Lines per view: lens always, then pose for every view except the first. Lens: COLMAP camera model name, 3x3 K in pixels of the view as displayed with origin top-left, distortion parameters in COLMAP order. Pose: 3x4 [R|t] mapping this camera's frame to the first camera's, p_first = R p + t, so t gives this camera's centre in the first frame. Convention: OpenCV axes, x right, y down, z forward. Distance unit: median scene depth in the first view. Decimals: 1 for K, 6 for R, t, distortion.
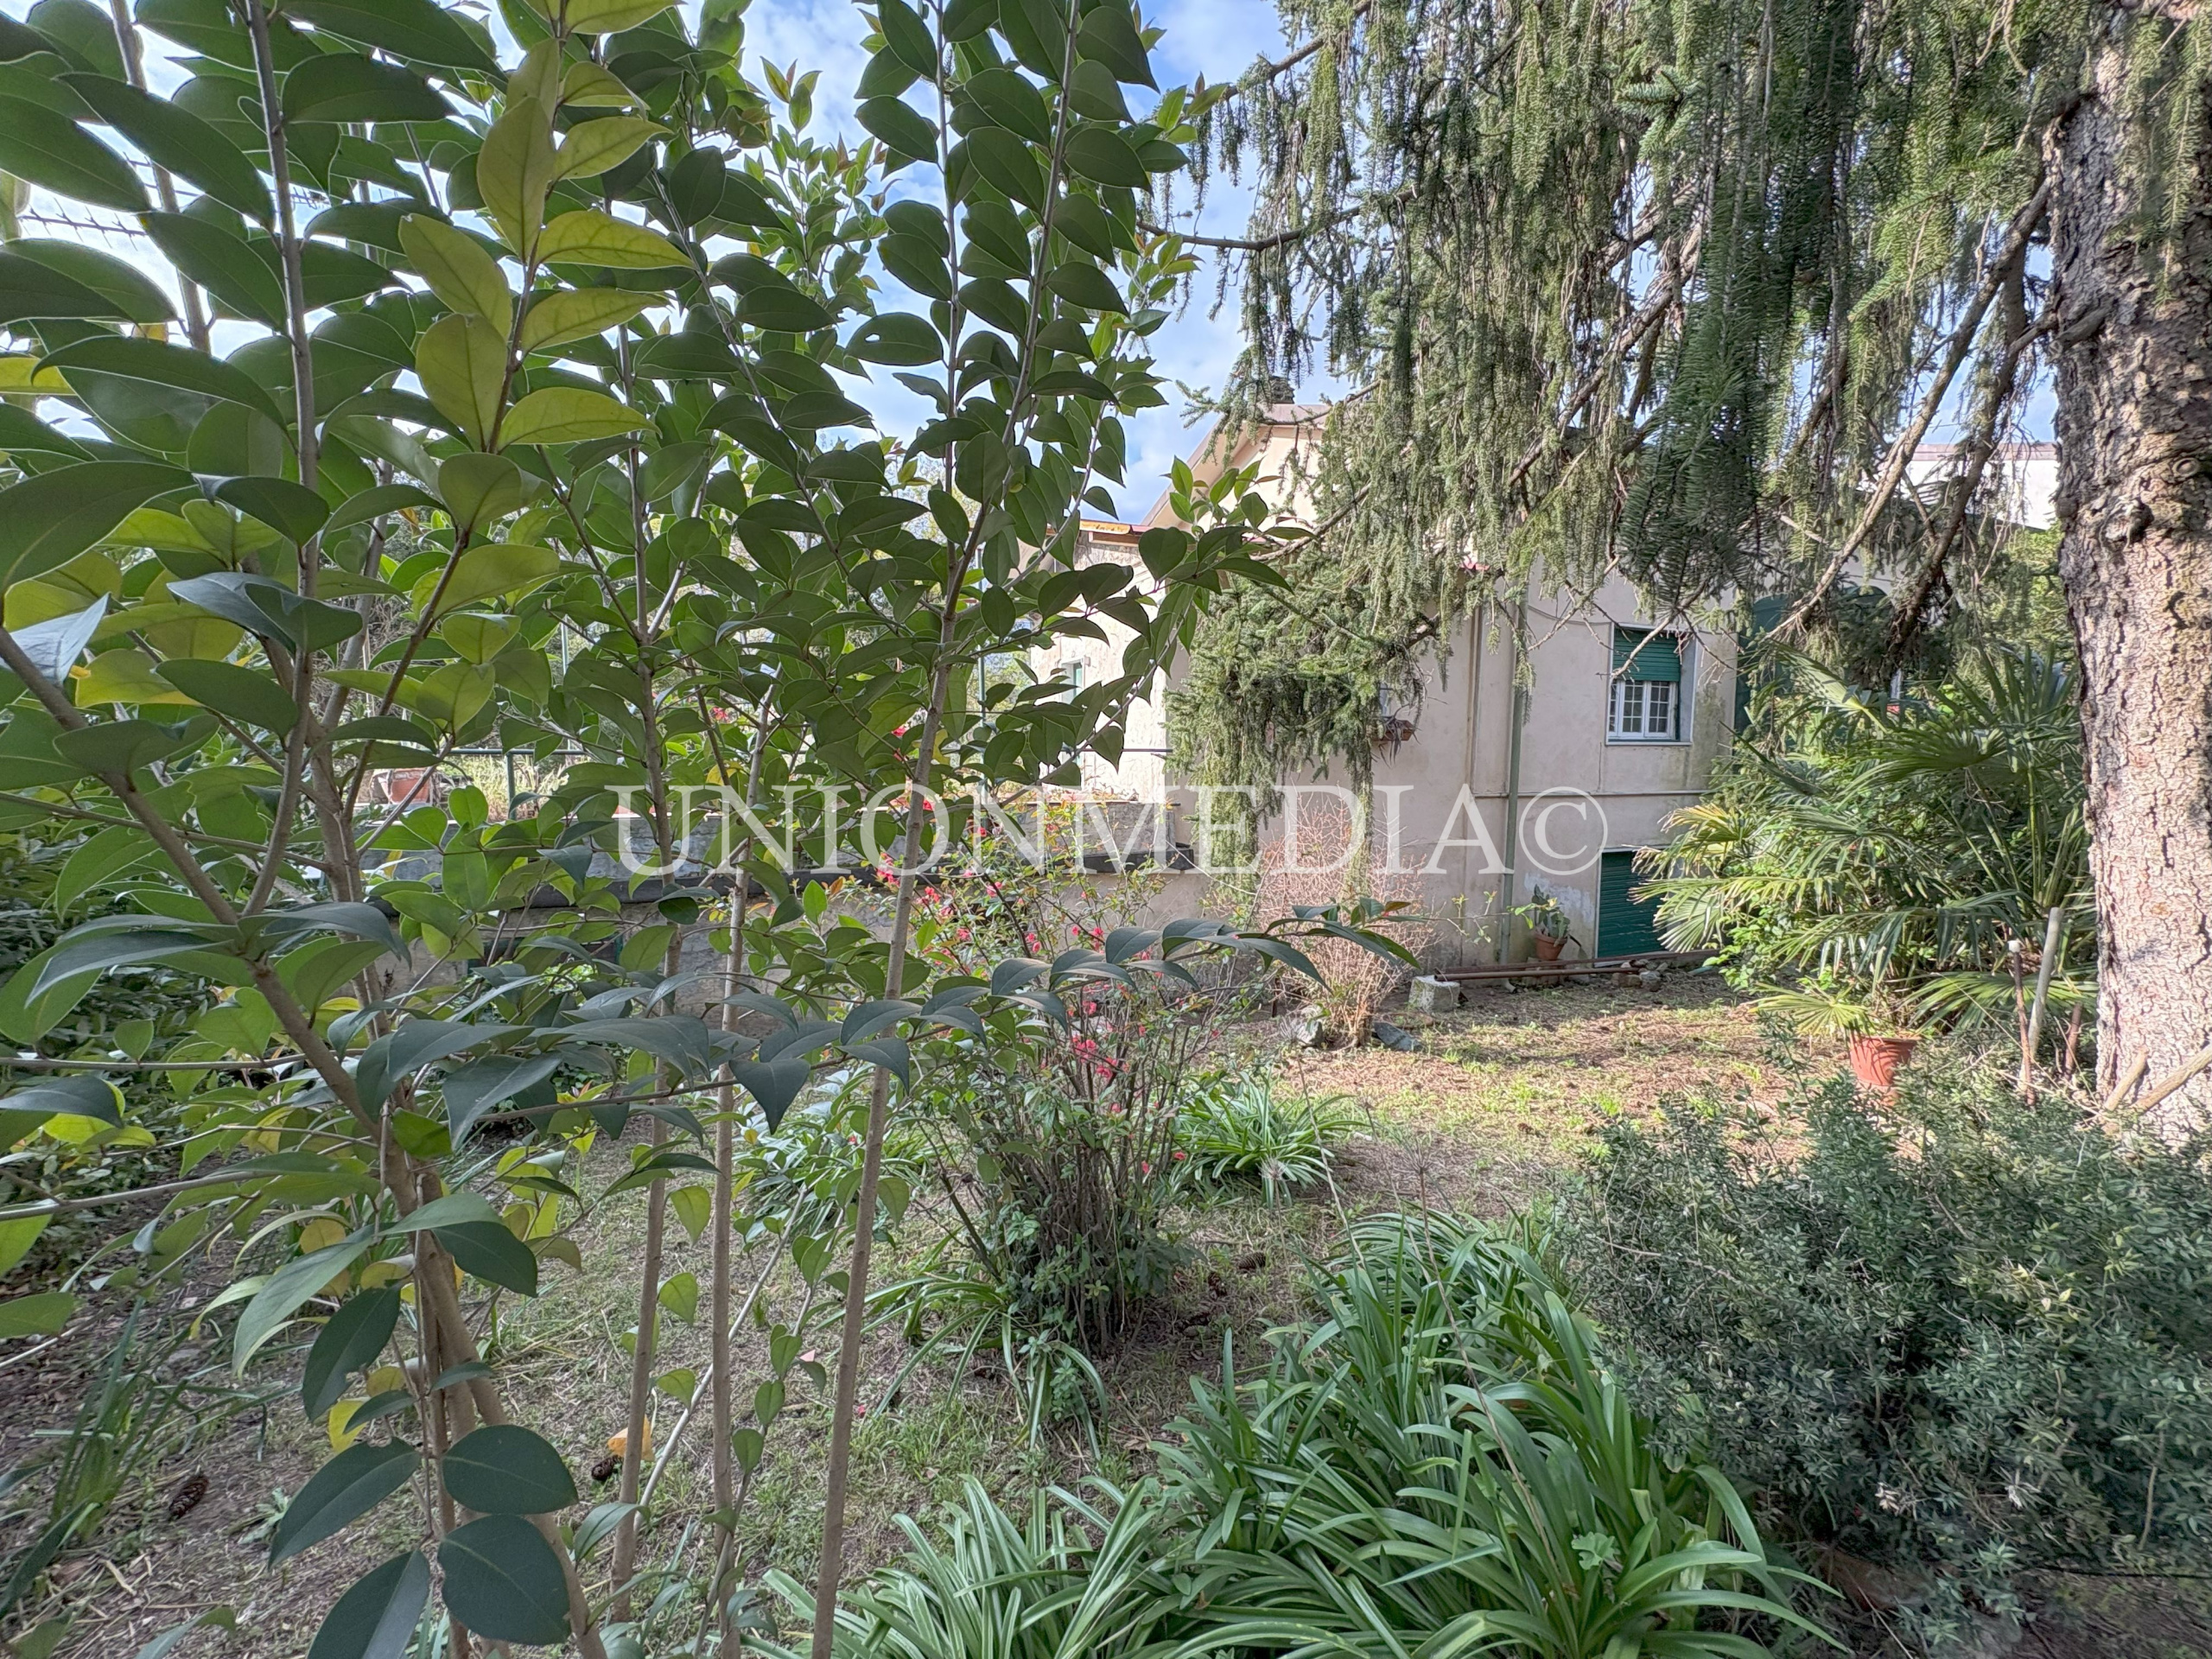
lens RADIAL K [[877.5, 0, 1108.7], [0, 877.5, 825.7], [0, 0, 1]] dist [0.001077, -0.000141]
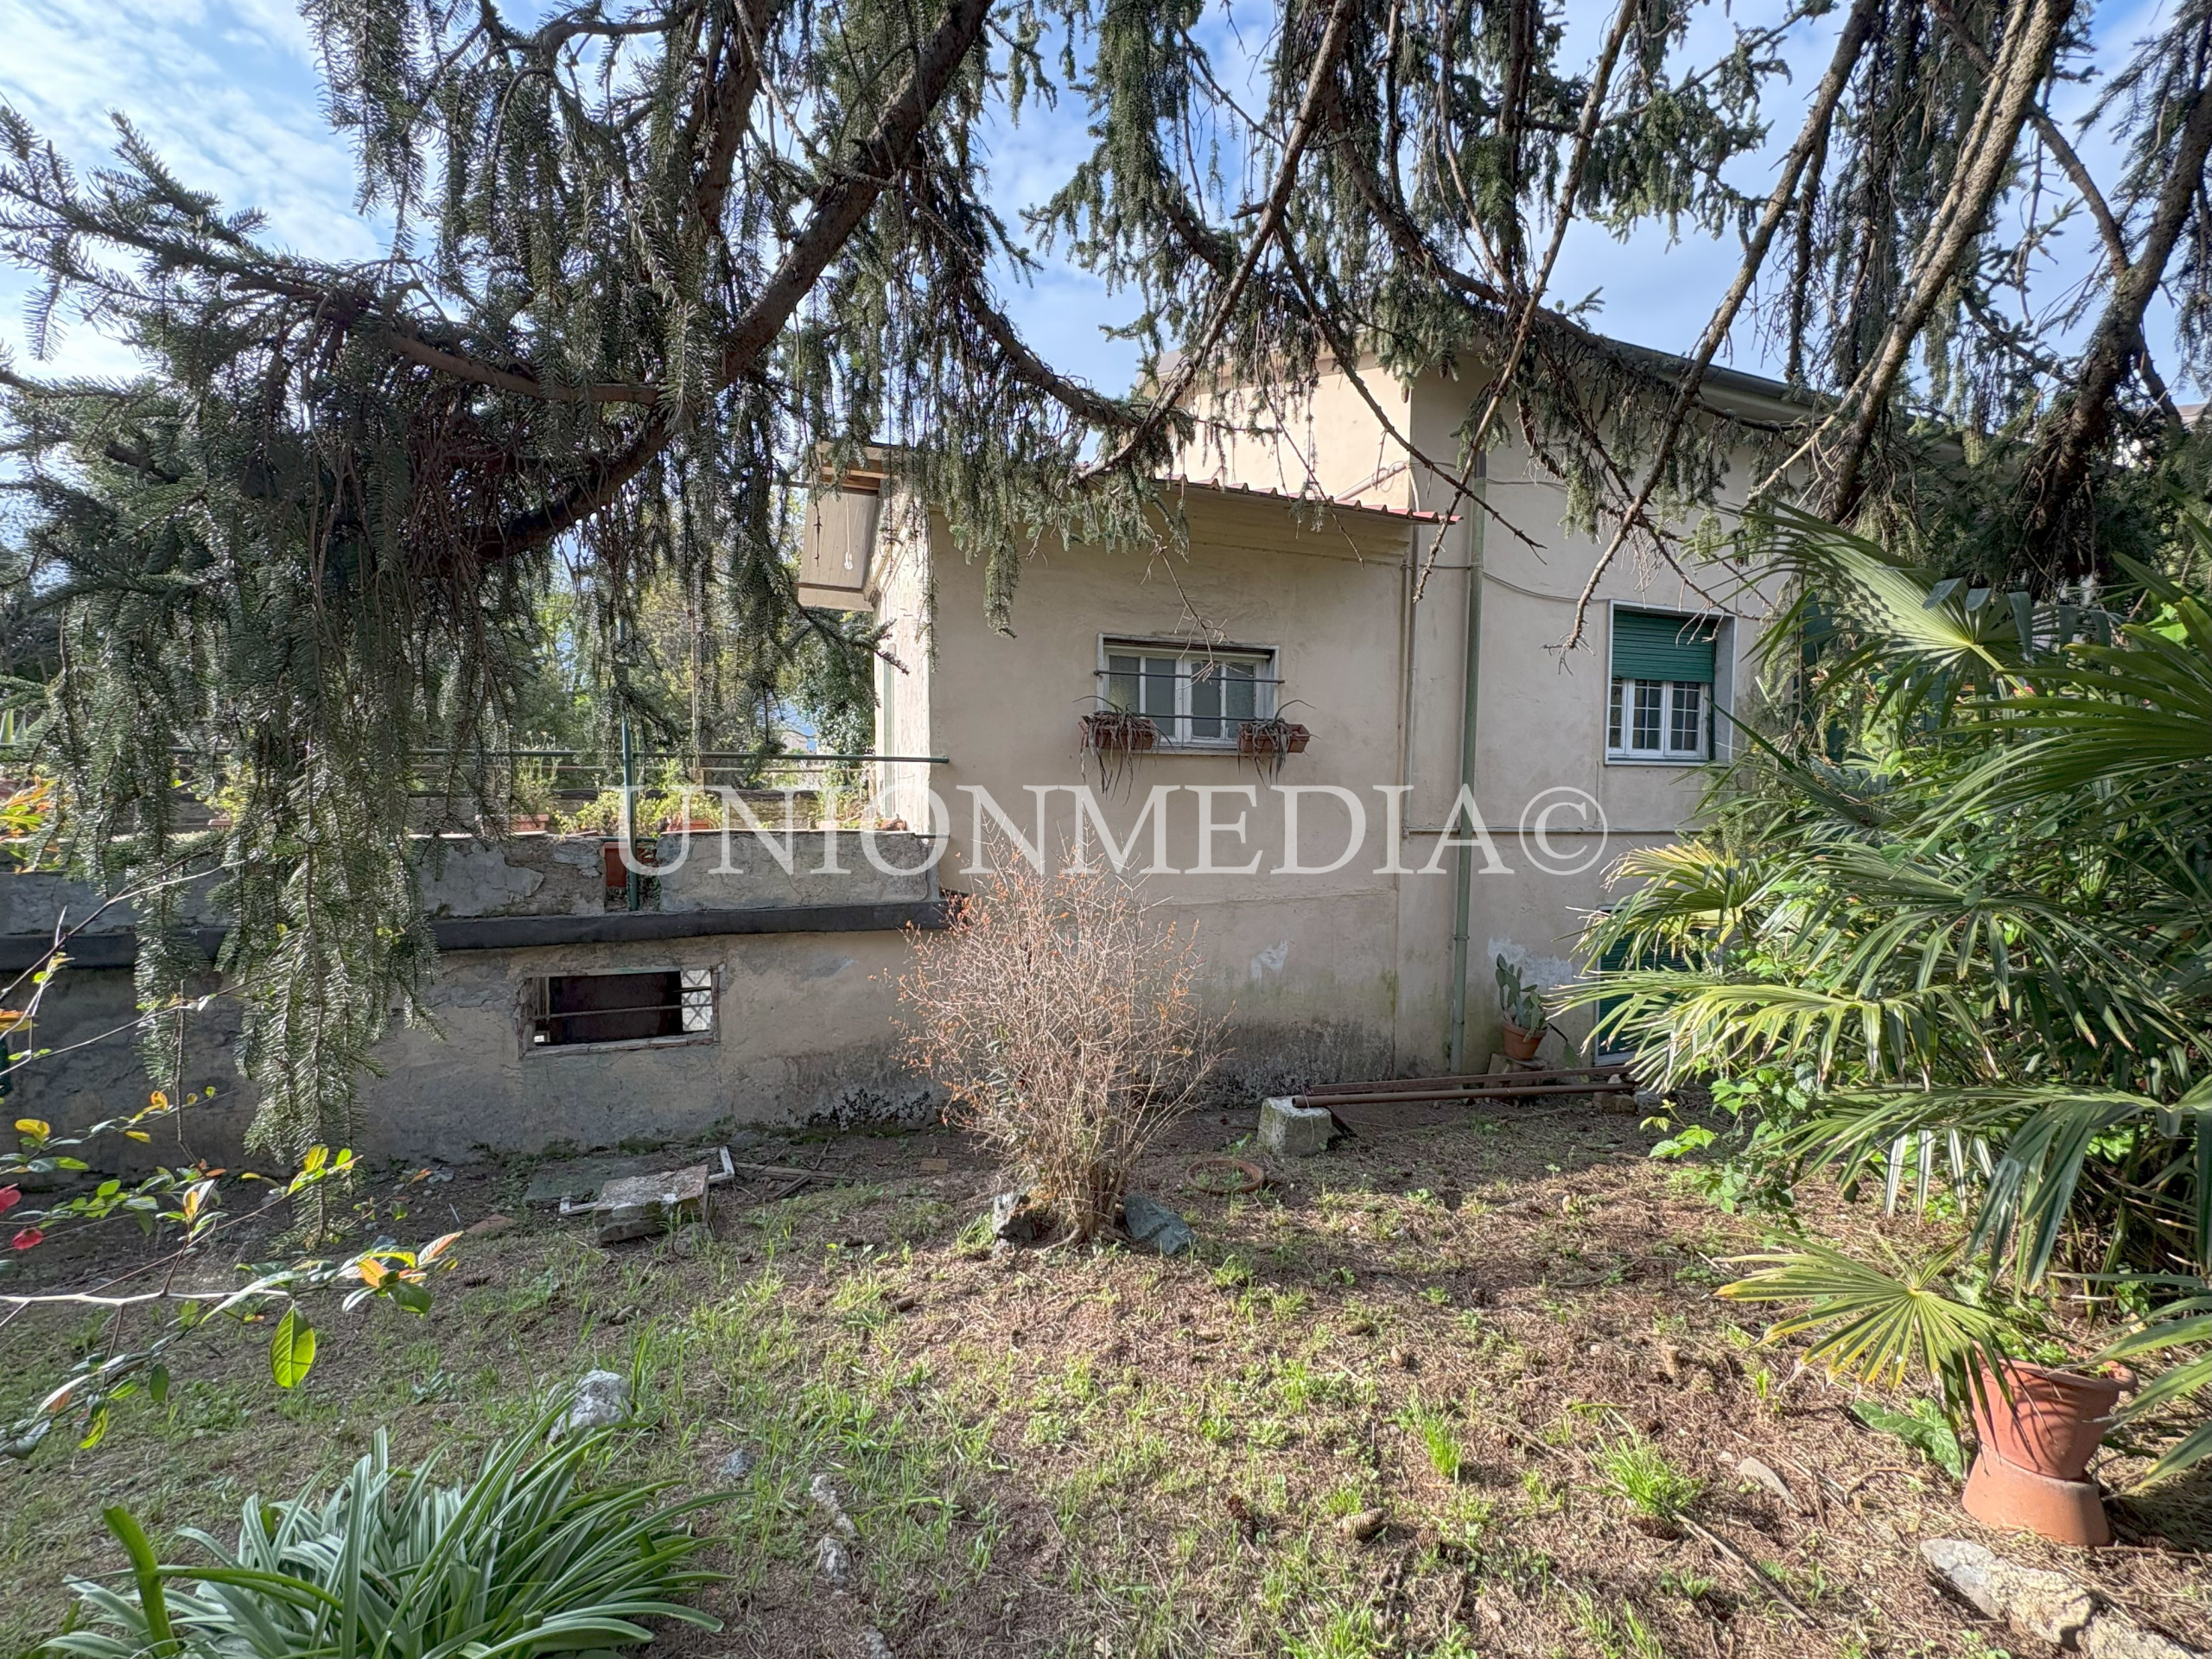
lens RADIAL K [[877.5, 0, 1108.7], [0, 877.5, 825.7], [0, 0, 1]] dist [0.001077, -0.000141]
pose [[0.997371, 0.010409, -0.071708, 0.346140], [-0.013485, 0.999003, -0.042549, -0.005461], [0.071194, 0.043404, 0.996518, 0.400709]]
